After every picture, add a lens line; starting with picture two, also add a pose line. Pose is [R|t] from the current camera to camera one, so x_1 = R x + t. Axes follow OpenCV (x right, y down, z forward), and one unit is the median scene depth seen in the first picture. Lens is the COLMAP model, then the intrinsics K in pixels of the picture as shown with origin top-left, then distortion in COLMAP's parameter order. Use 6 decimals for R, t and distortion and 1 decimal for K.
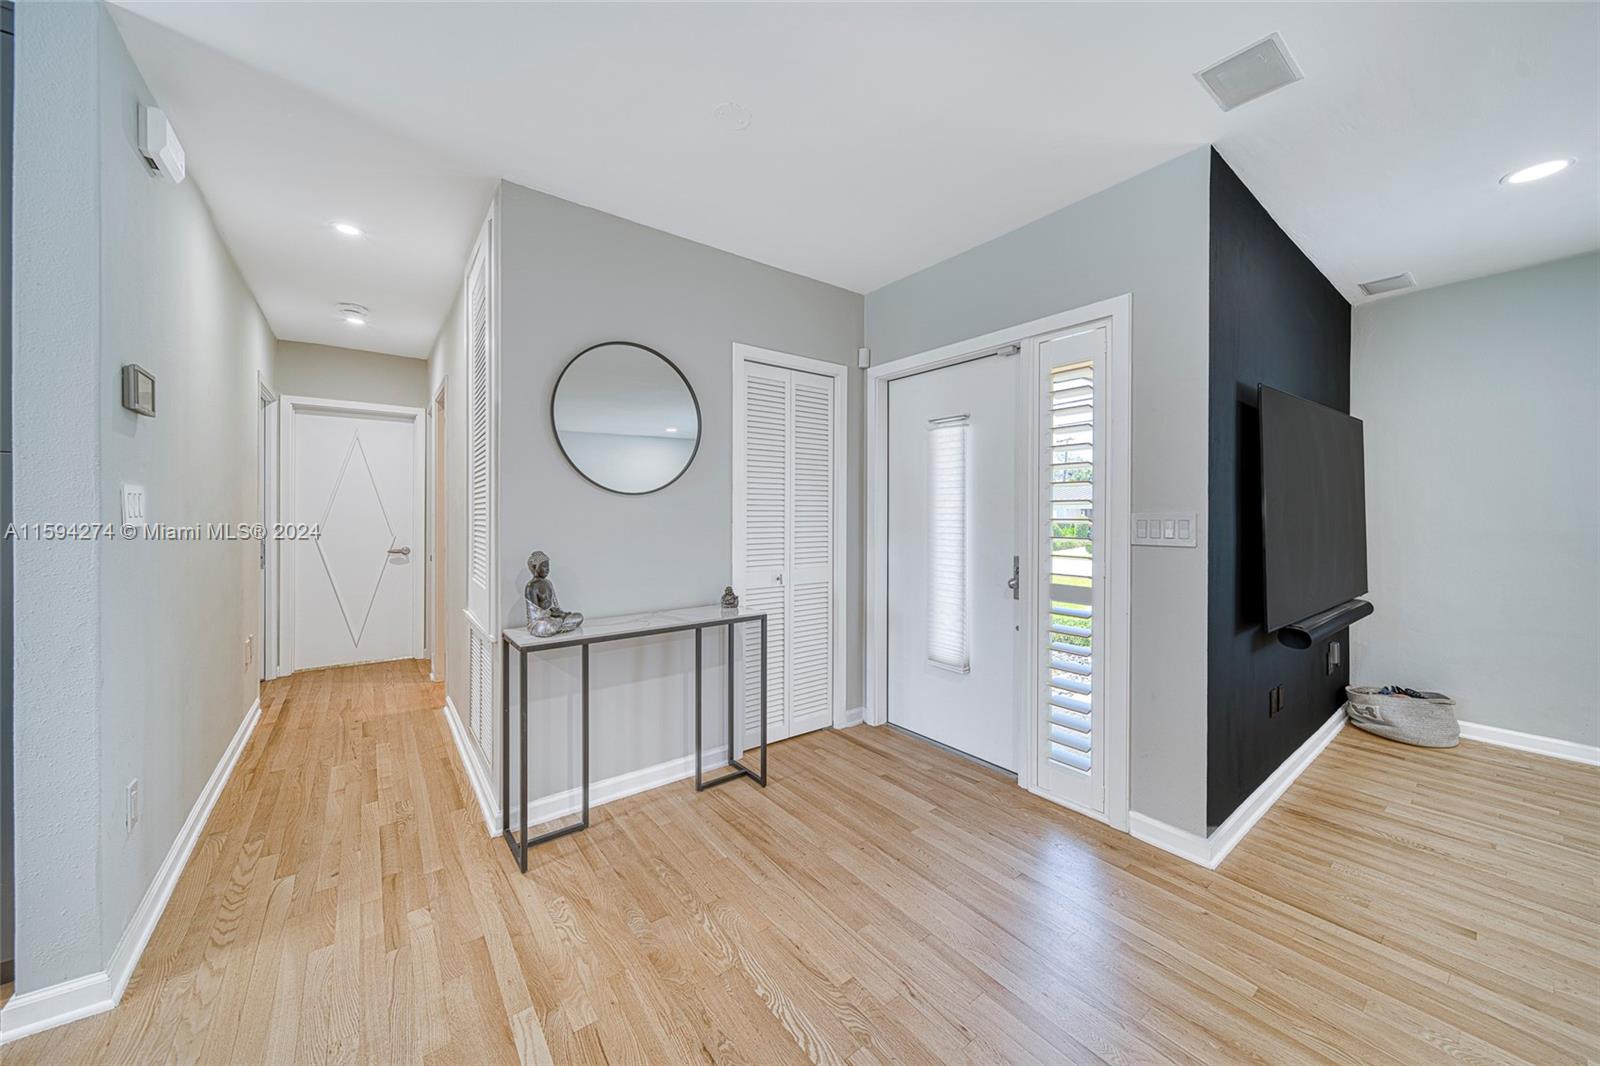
lens RADIAL K [[575.0, 0, 806.7], [0, 575.0, 510.7], [0, 0, 1]] dist [-0.000033, -0.000177]
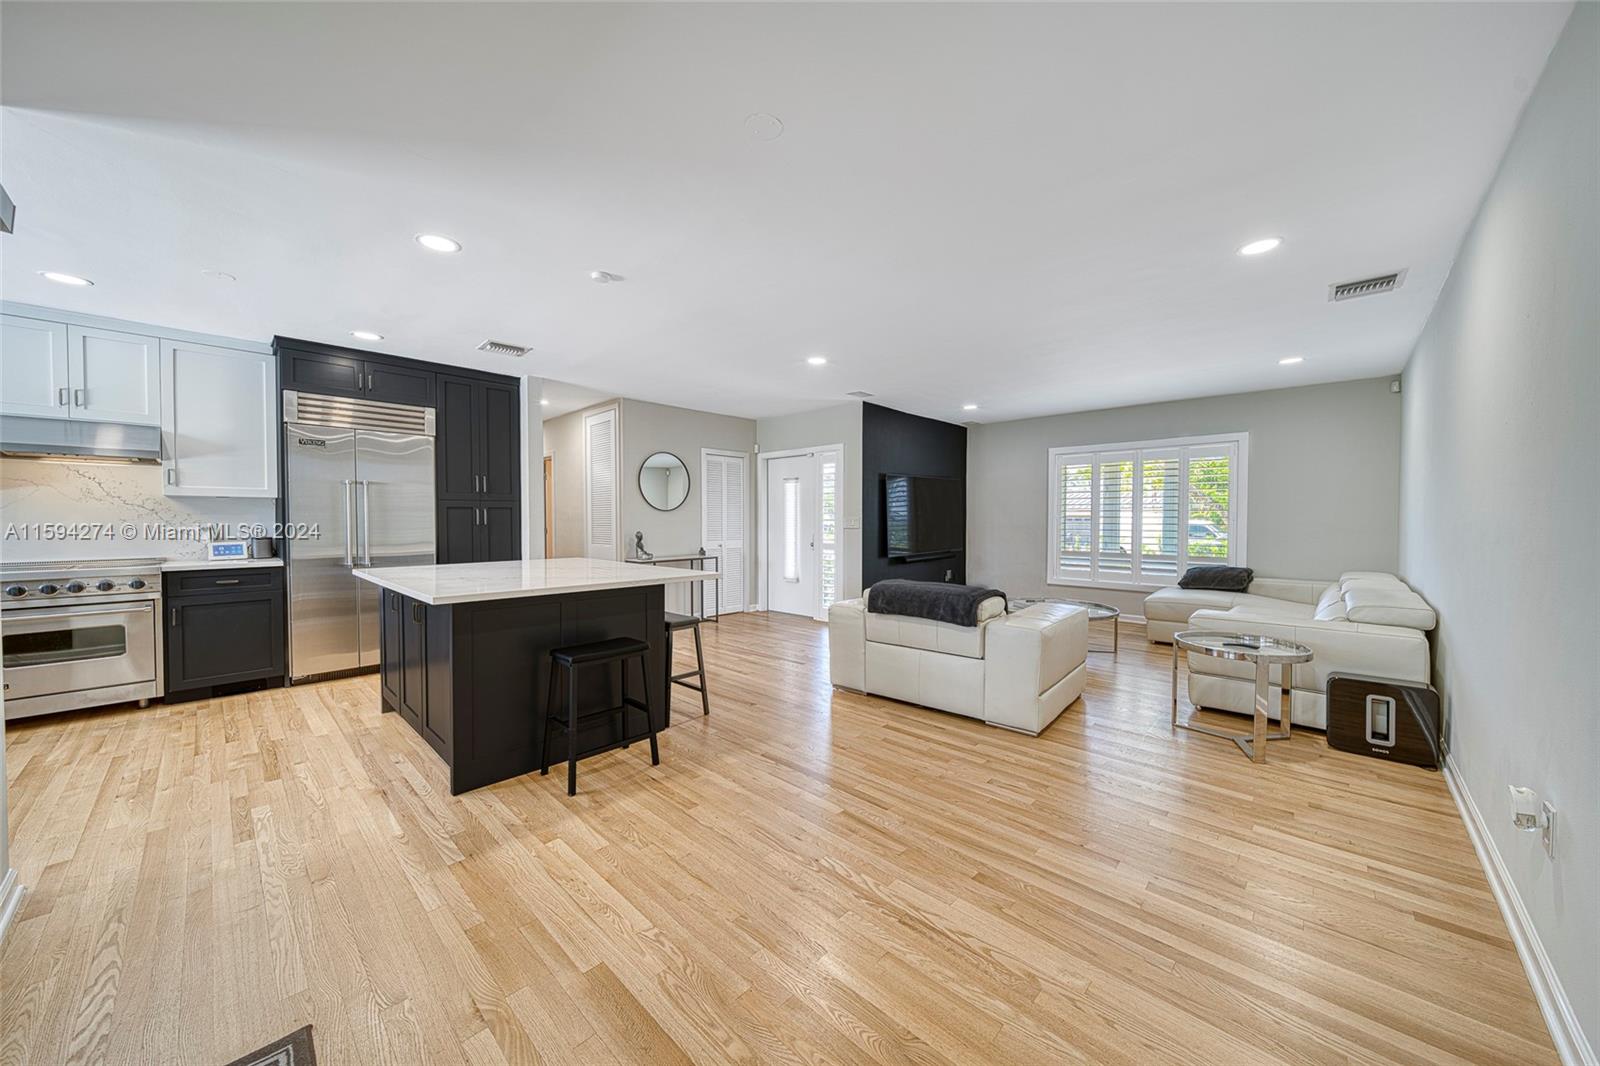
lens RADIAL K [[559.0, 0, 803.0], [0, 559.0, 529.2], [0, 0, 1]] dist [0.000072, -0.001411]
pose [[0.987369, -0.005053, 0.158359, -0.085937], [0.001839, 0.999790, 0.020434, 0.004171], [-0.158429, -0.019885, 0.987170, -1.503407]]
